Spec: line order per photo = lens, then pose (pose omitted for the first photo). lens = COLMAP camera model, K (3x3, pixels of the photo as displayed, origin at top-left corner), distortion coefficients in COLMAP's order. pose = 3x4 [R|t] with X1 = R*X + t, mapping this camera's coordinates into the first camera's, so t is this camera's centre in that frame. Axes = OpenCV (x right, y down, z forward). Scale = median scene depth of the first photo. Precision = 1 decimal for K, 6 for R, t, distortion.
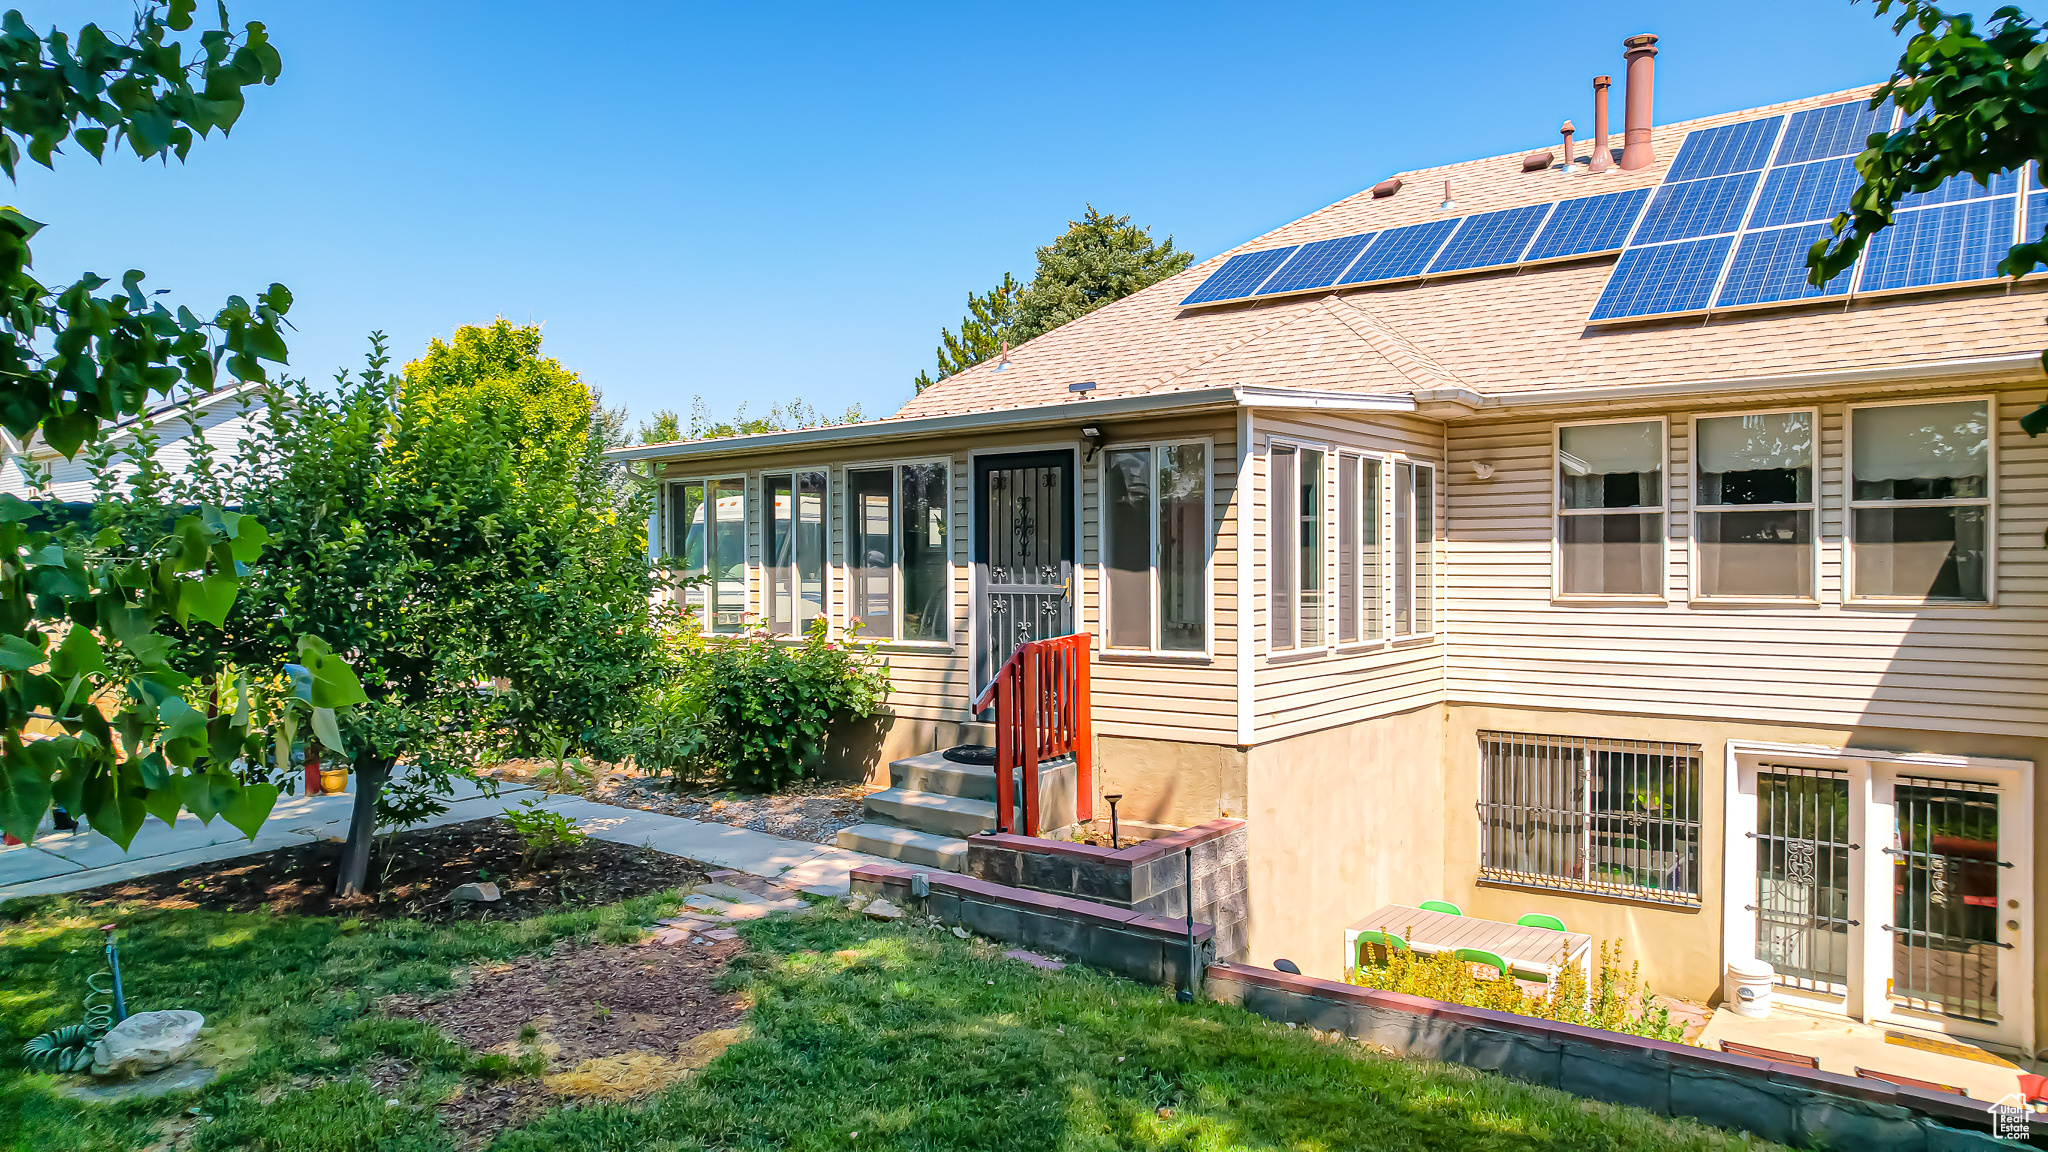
lens RADIAL K [[1309.4, 0, 1030.0], [0, 1309.4, 584.4], [0, 0, 1]] dist [-0.089124, 0.079849]
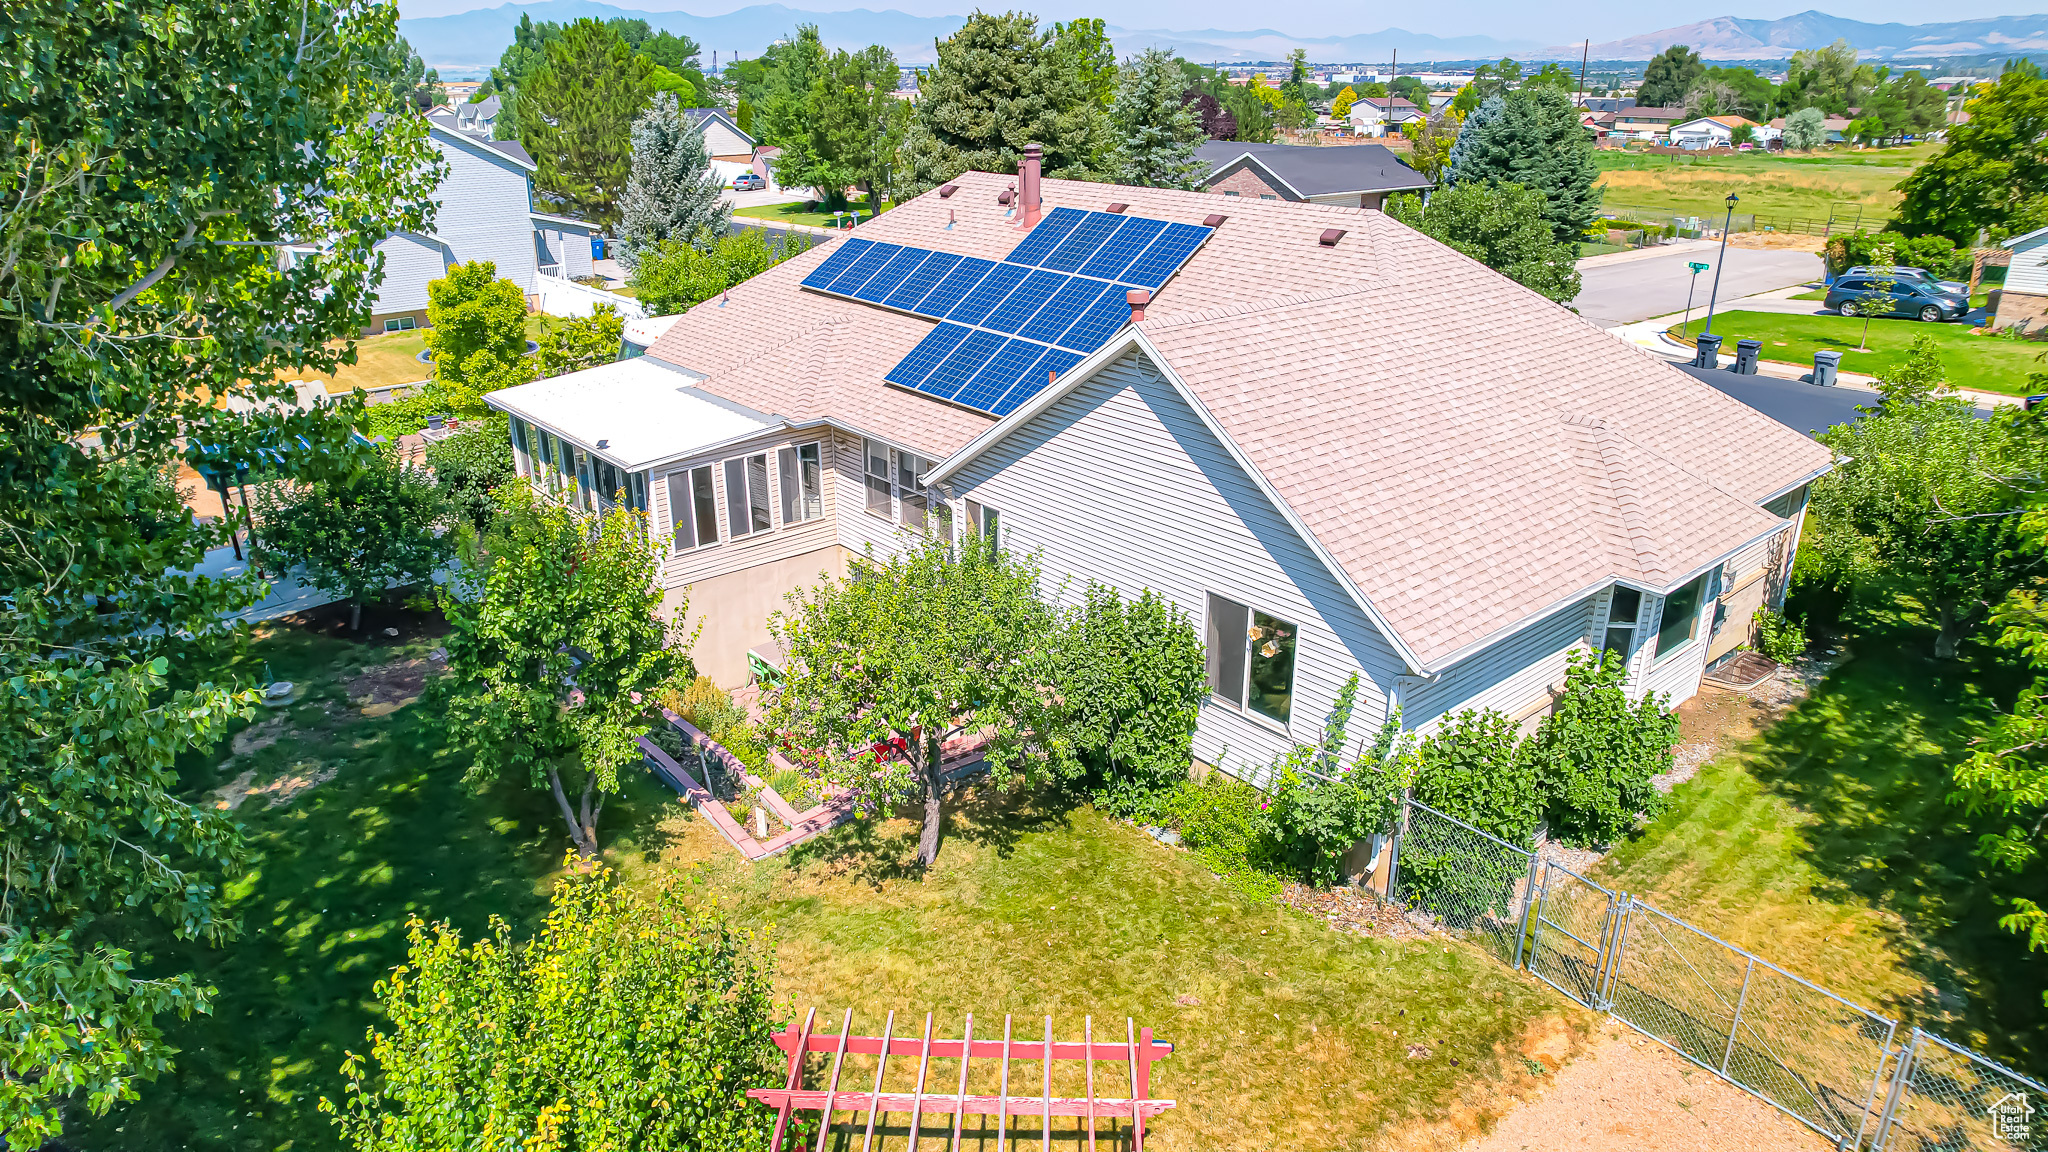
lens RADIAL K [[1309.4, 0, 1030.0], [0, 1309.4, 584.4], [0, 0, 1]] dist [-0.089124, 0.079849]
pose [[0.980851, 0.074724, -0.179854, 1.219565], [-0.005920, 0.934480, 0.355965, -0.734396], [0.194669, -0.348084, 0.917028, -1.109407]]
